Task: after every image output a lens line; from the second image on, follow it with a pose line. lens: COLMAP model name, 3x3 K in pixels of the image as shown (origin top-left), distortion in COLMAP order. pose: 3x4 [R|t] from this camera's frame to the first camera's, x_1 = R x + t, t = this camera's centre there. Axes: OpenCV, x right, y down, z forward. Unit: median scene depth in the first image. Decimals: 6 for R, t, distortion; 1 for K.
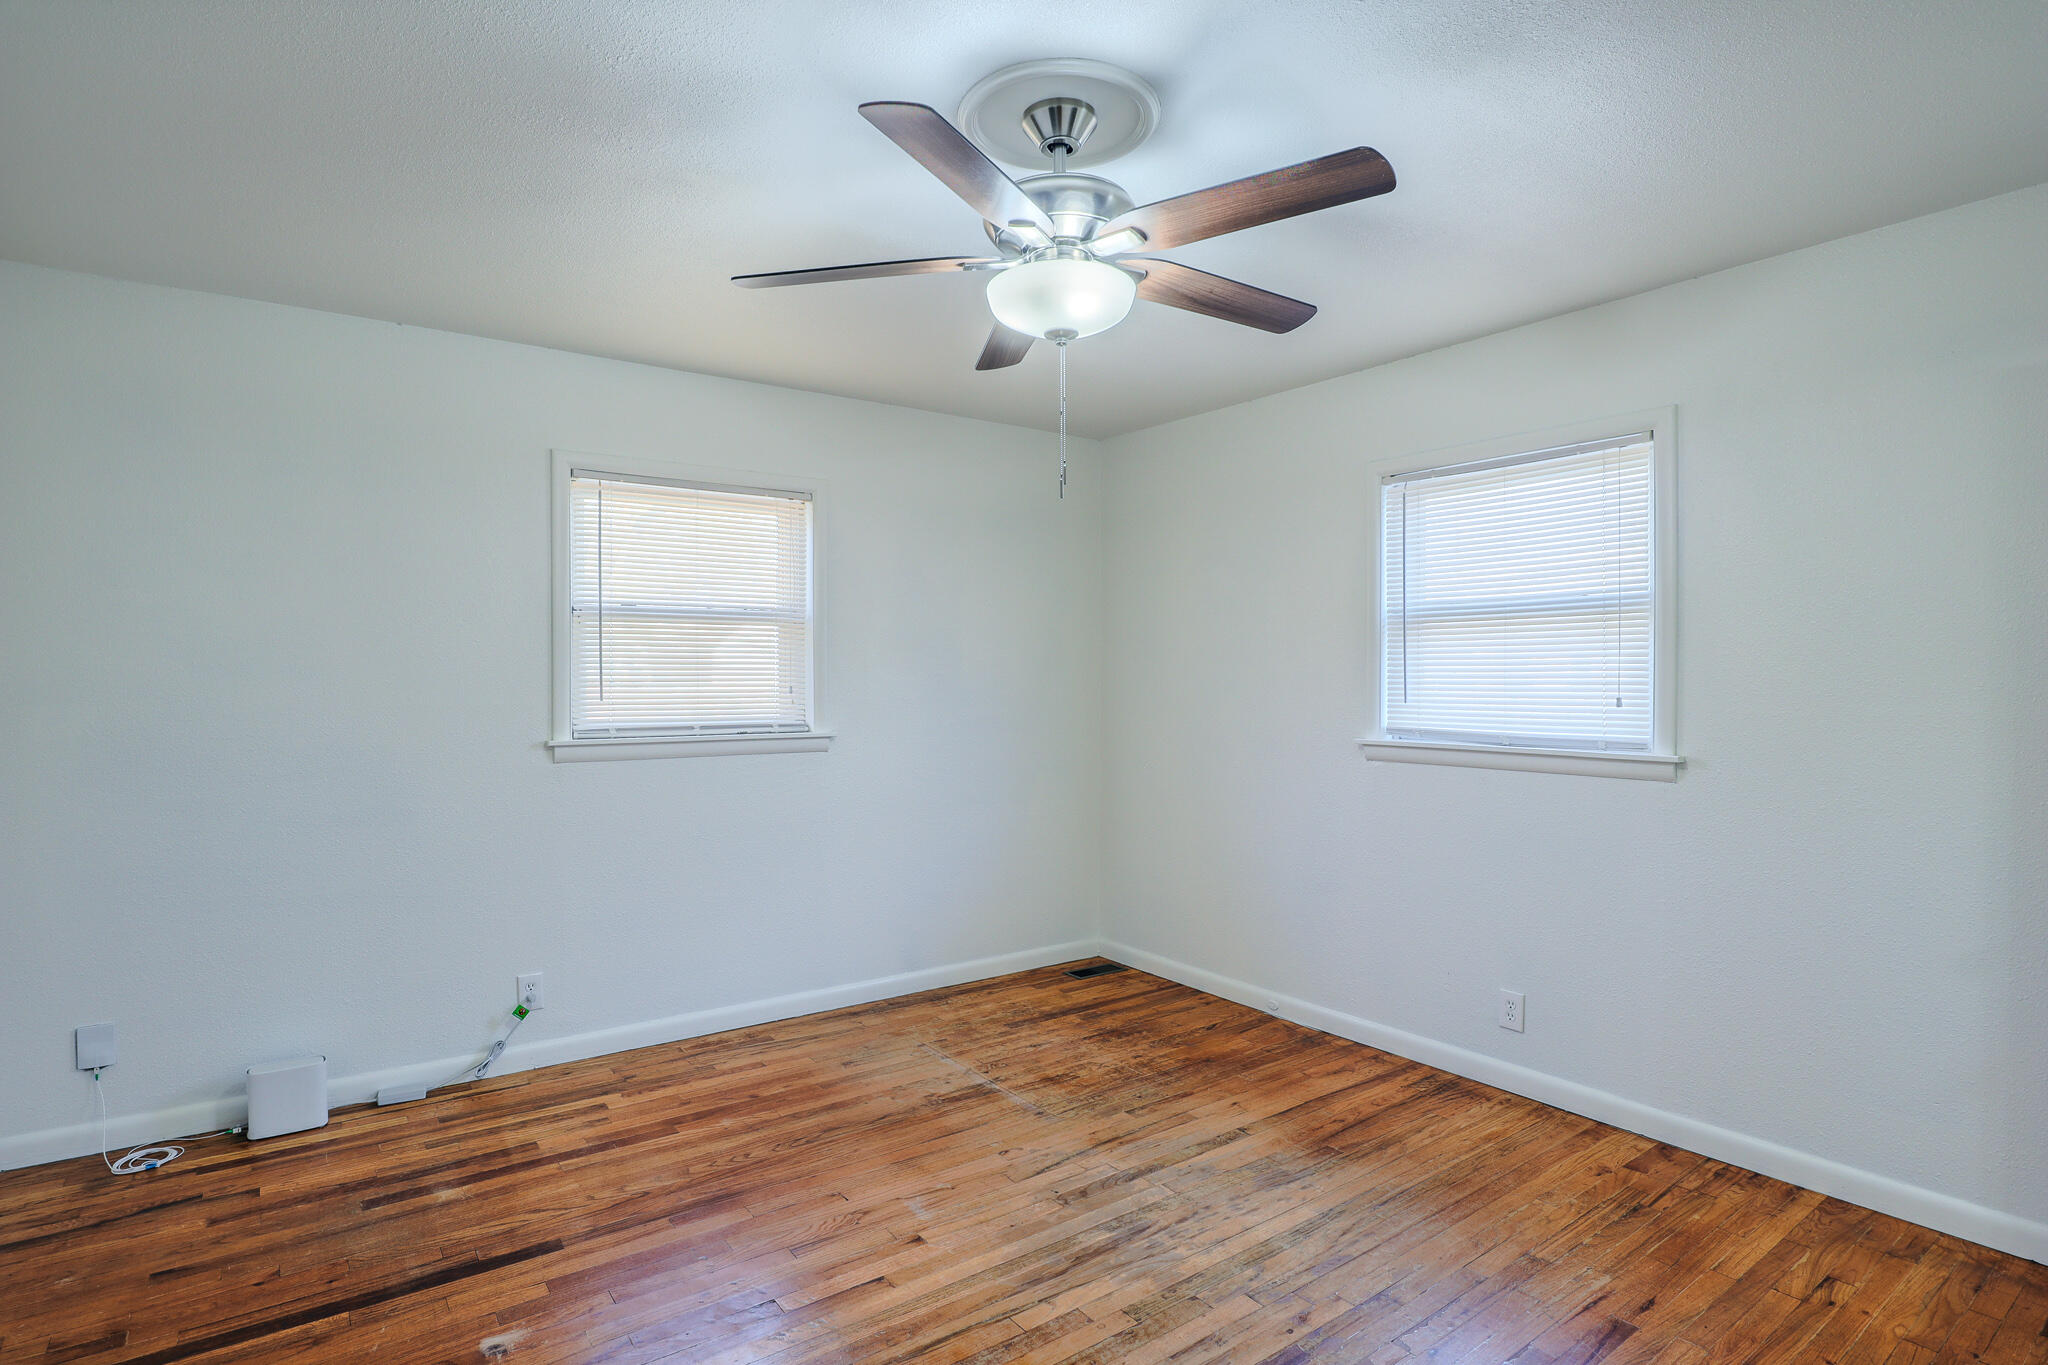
lens RADIAL K [[1053.6, 0, 1024.5], [0, 1053.6, 681.0], [0, 0, 1]] dist [-0.041506, 0.011770]
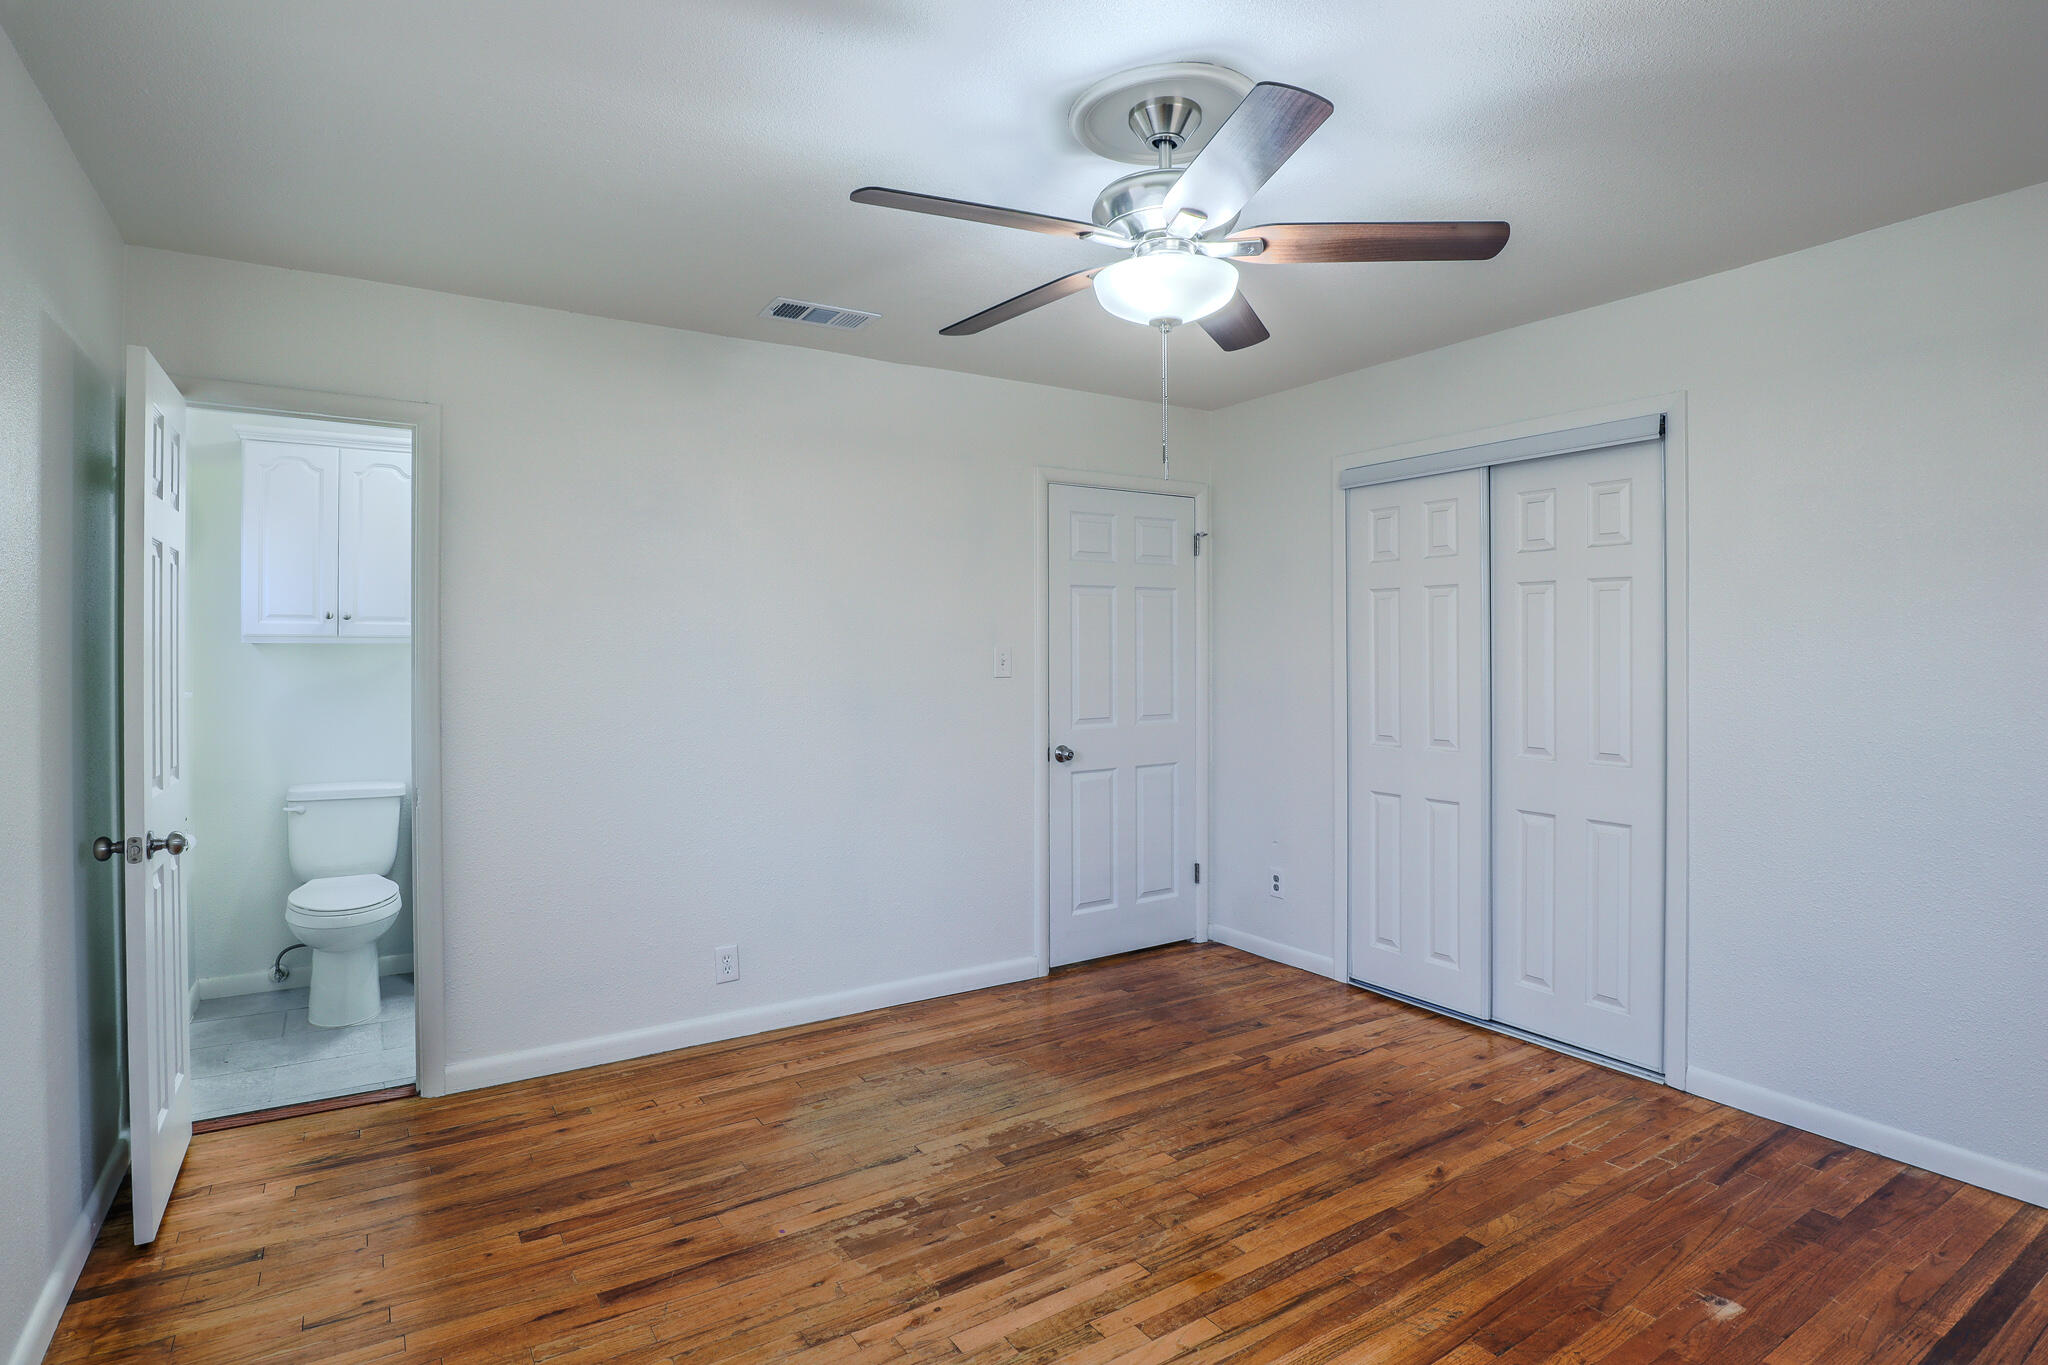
lens RADIAL K [[1053.6, 0, 1026.5], [0, 1053.6, 672.0], [0, 0, 1]] dist [-0.041506, 0.011770]
pose [[-0.998316, 0.005741, 0.057728, 0.108379], [0.006302, 0.999935, 0.009530, 0.004025], [-0.057669, 0.009878, -0.998287, 1.963153]]
